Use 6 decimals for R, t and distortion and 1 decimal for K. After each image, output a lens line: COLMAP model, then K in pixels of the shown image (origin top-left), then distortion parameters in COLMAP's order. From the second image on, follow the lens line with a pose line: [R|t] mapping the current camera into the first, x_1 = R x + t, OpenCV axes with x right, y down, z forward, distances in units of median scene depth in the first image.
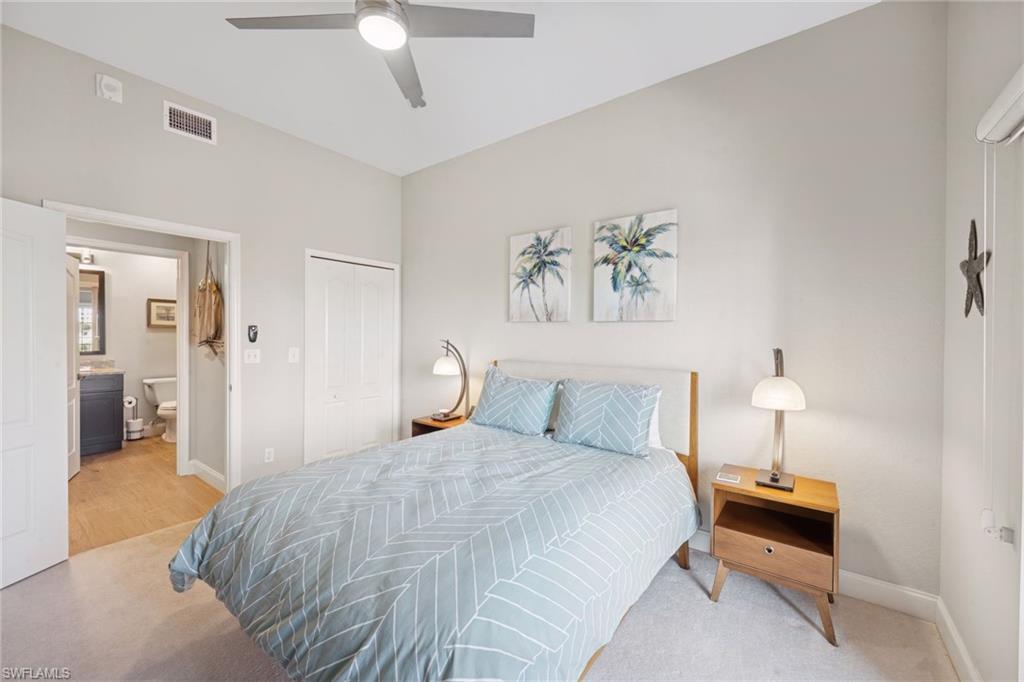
lens RADIAL K [[402.9, 0, 512.0], [0, 402.9, 341.0], [0, 0, 1]] dist [0.000080, 0.000081]
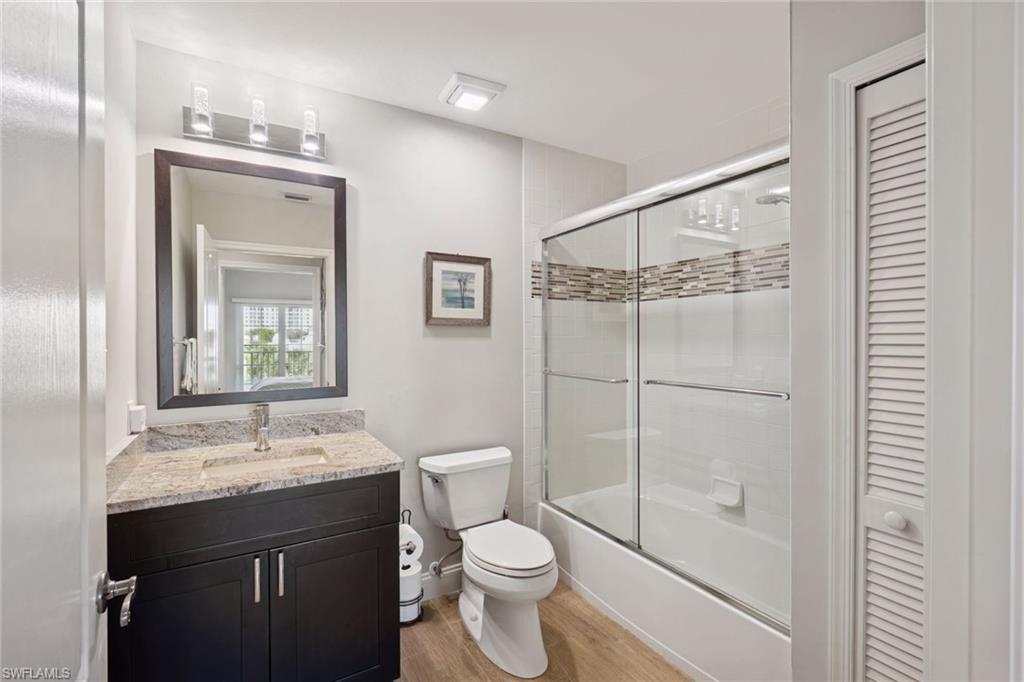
lens RADIAL K [[458.7, 0, 512.0], [0, 458.7, 341.0], [0, 0, 1]] dist [-0.001360, -0.000091]
pose [[0.924194, -0.006467, -0.381869, -0.673264], [0.004221, 0.999969, -0.006720, -0.015125], [0.381900, 0.004598, 0.924192, 0.633295]]
